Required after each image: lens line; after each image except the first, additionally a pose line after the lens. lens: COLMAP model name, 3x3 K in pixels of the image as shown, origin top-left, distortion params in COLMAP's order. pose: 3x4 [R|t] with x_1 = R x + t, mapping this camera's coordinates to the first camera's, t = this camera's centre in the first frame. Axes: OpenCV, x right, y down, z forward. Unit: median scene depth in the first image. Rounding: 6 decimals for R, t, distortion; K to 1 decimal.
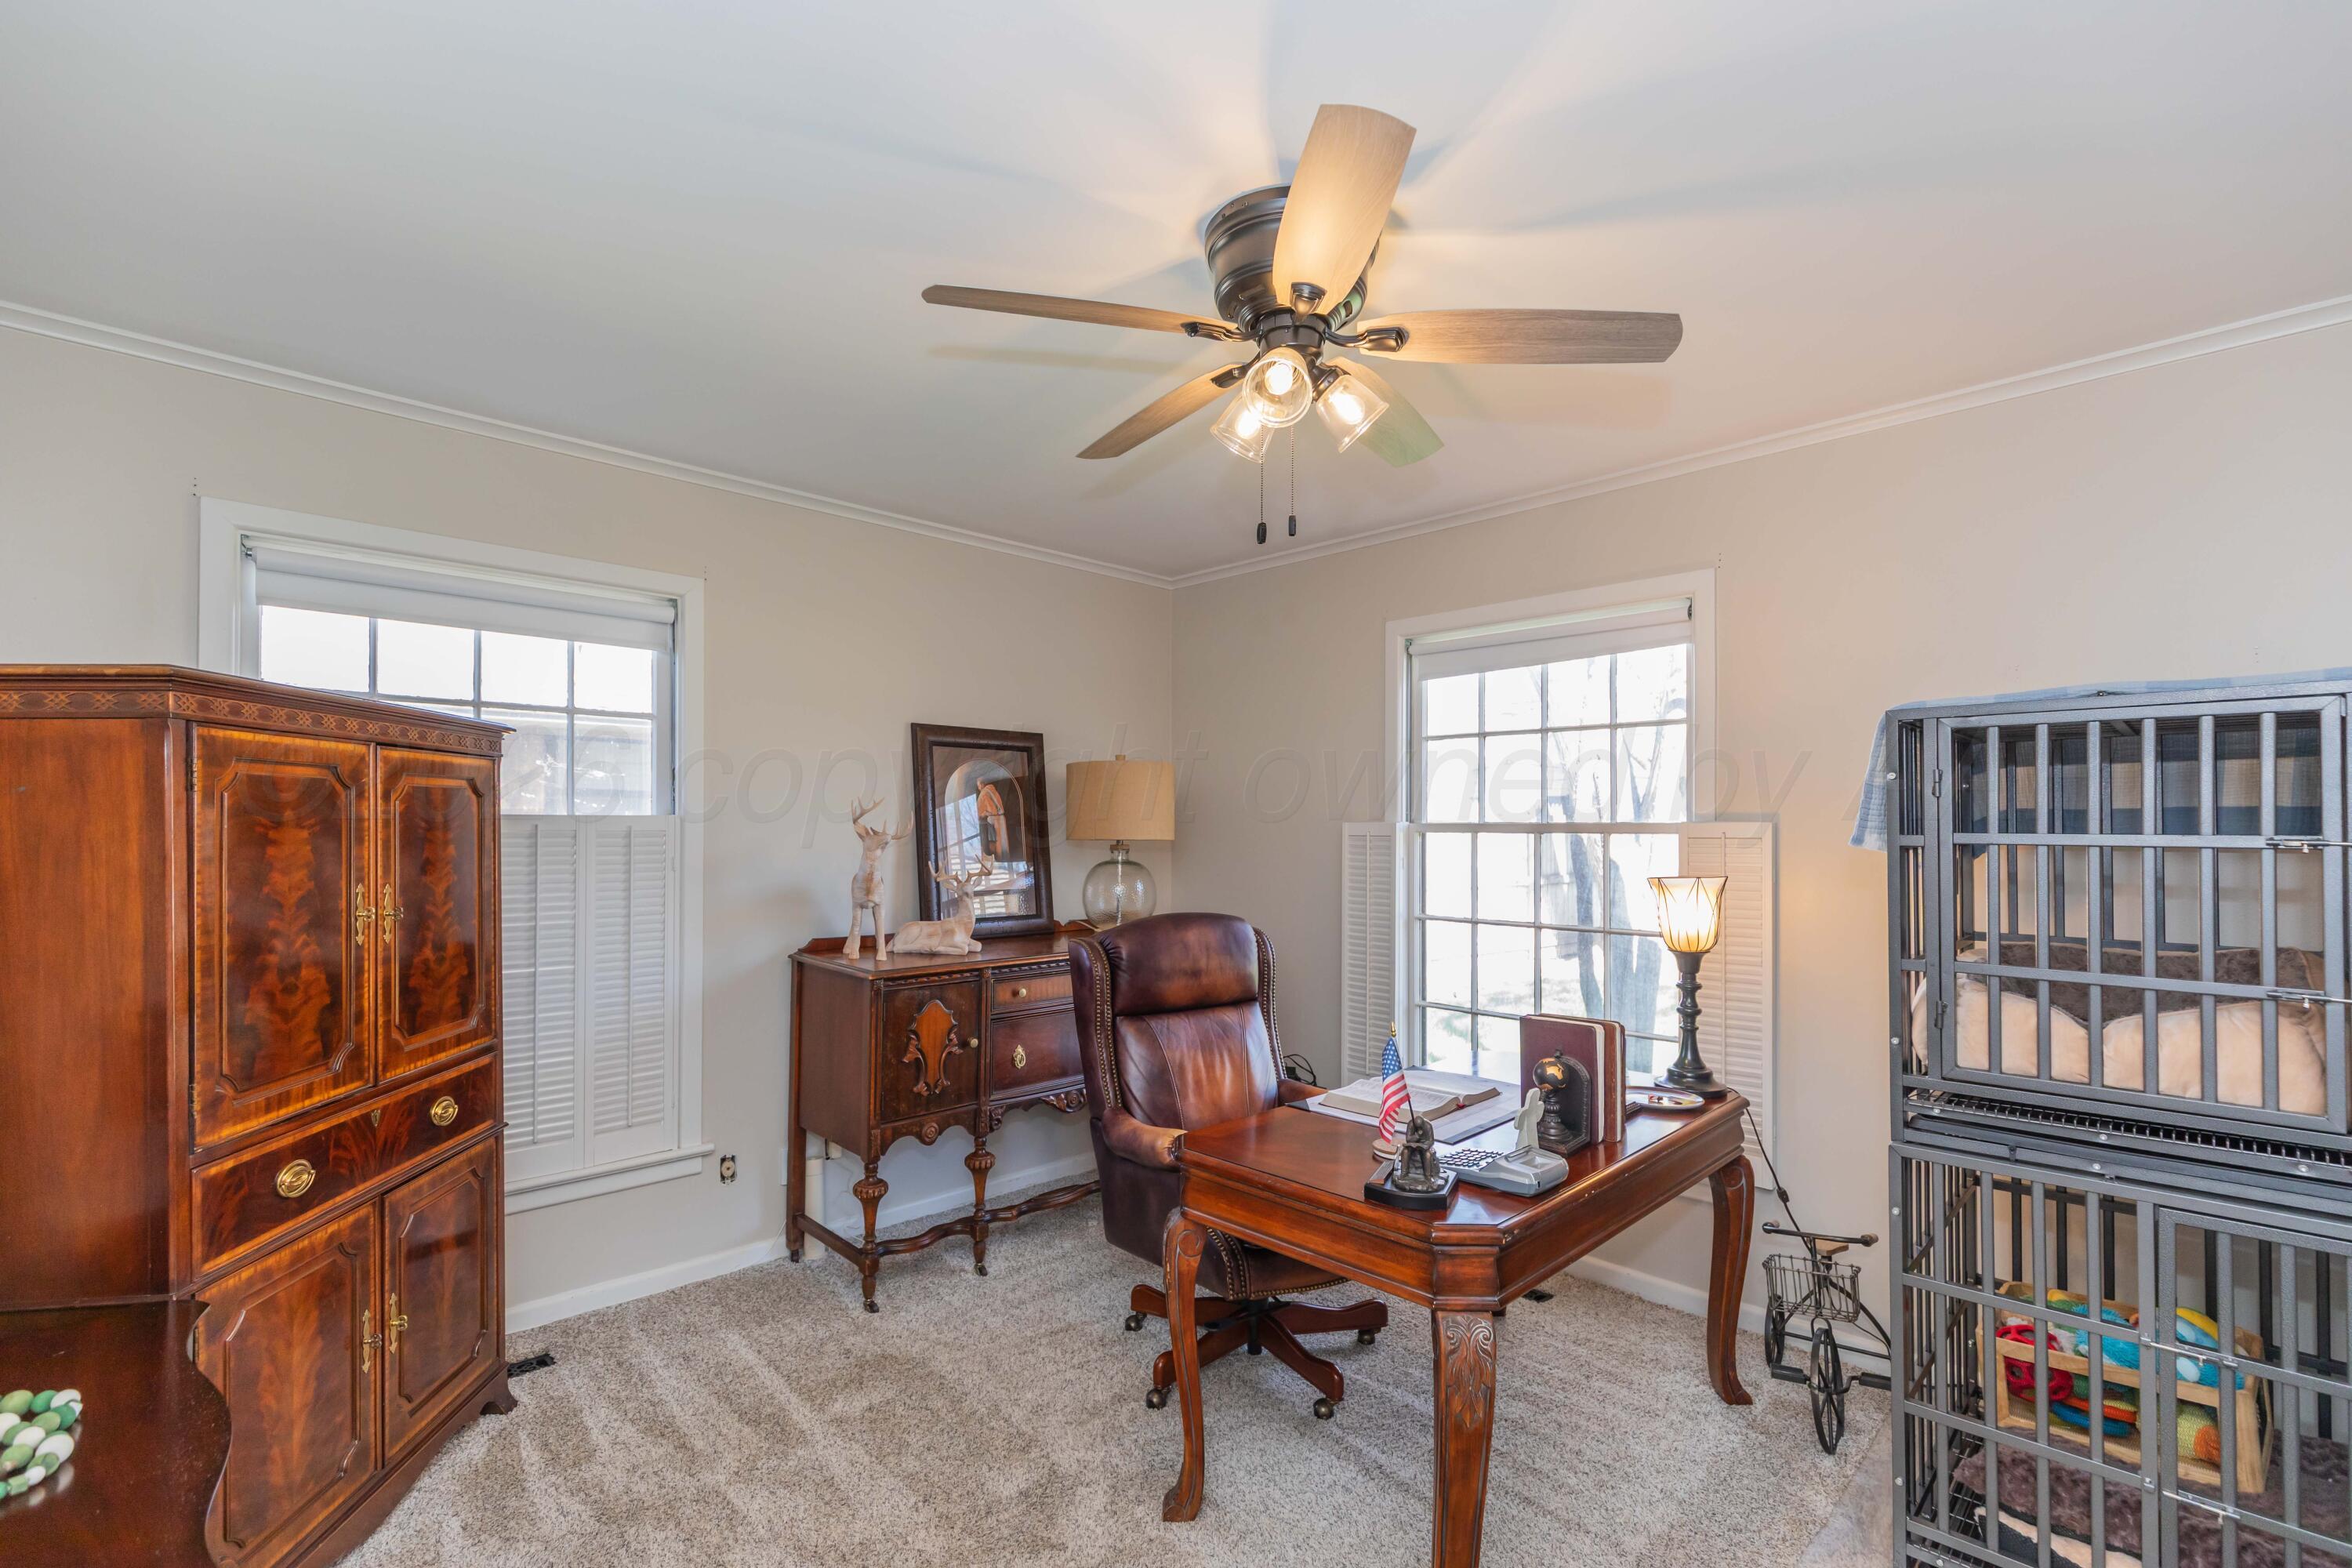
lens RADIAL K [[1058.1, 0, 1179.8], [0, 1058.1, 842.7], [0, 0, 1]] dist [0.000921, -0.000008]
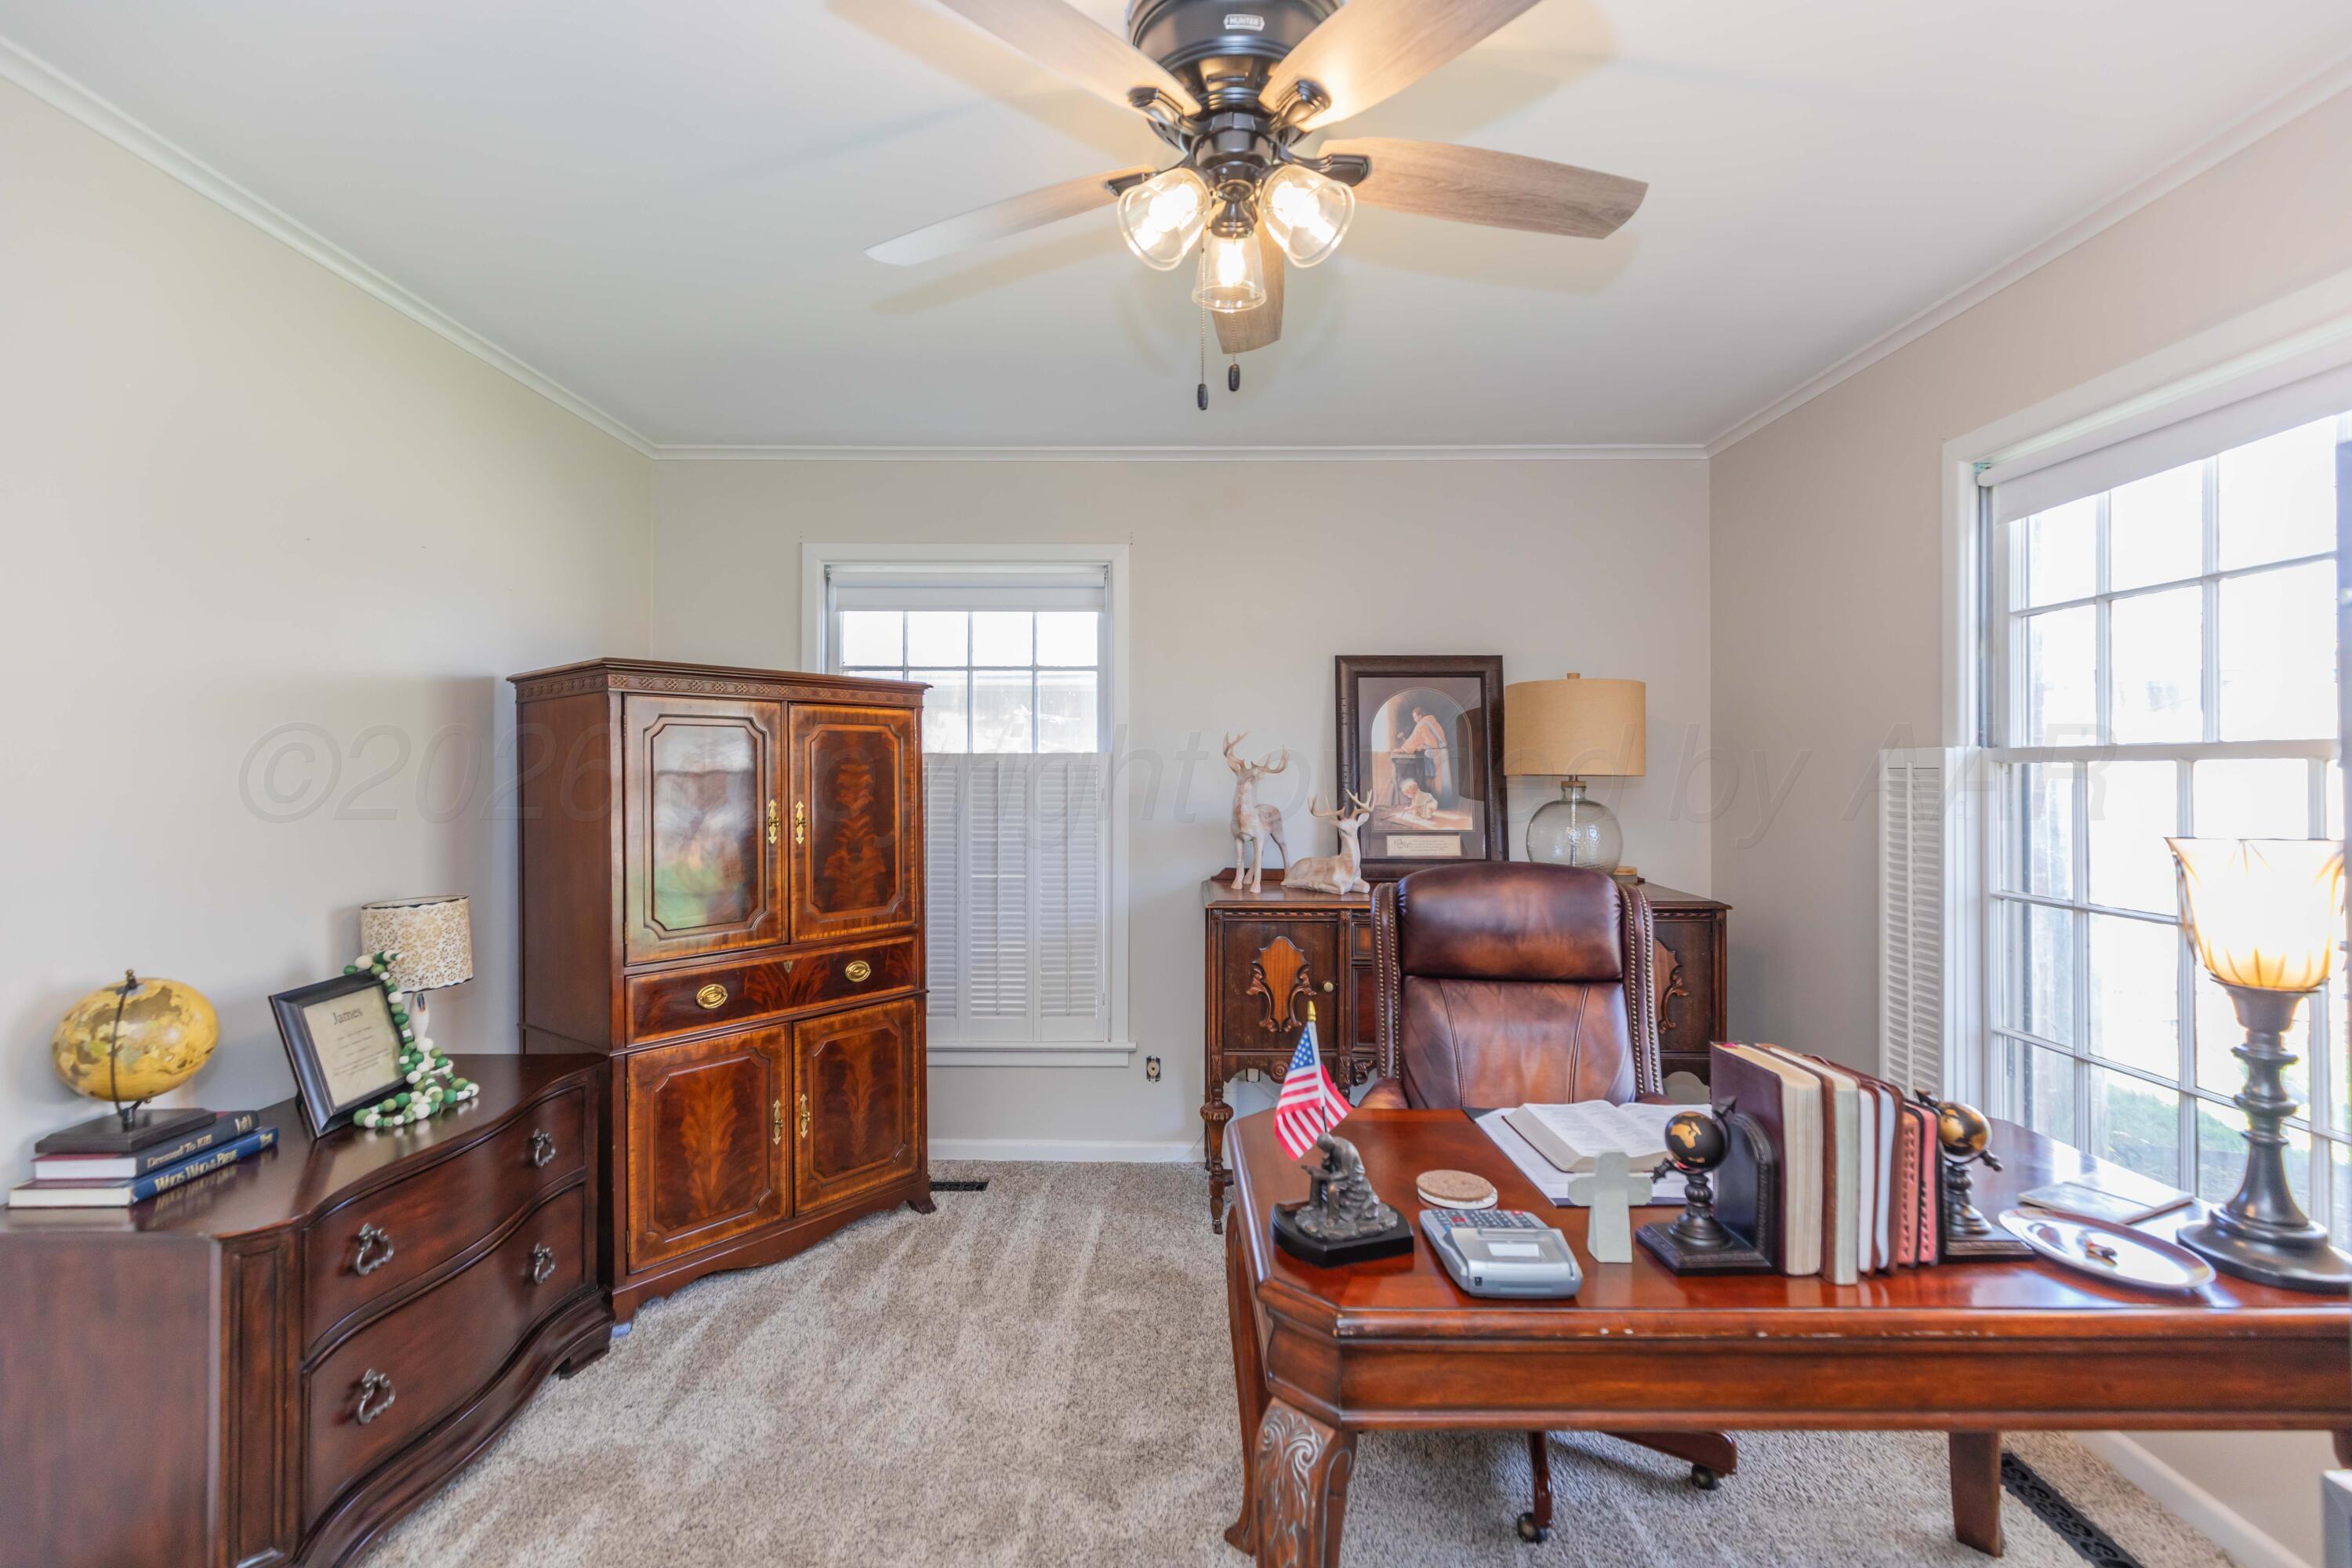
lens RADIAL K [[1062.7, 0, 1191.1], [0, 1062.7, 785.8], [0, 0, 1]] dist [0.004075, -0.000263]
pose [[0.708435, 0.004890, -0.705760, 0.432625], [-0.006424, 0.999979, 0.000480, 0.009898], [0.705747, 0.004194, 0.708451, 0.258347]]
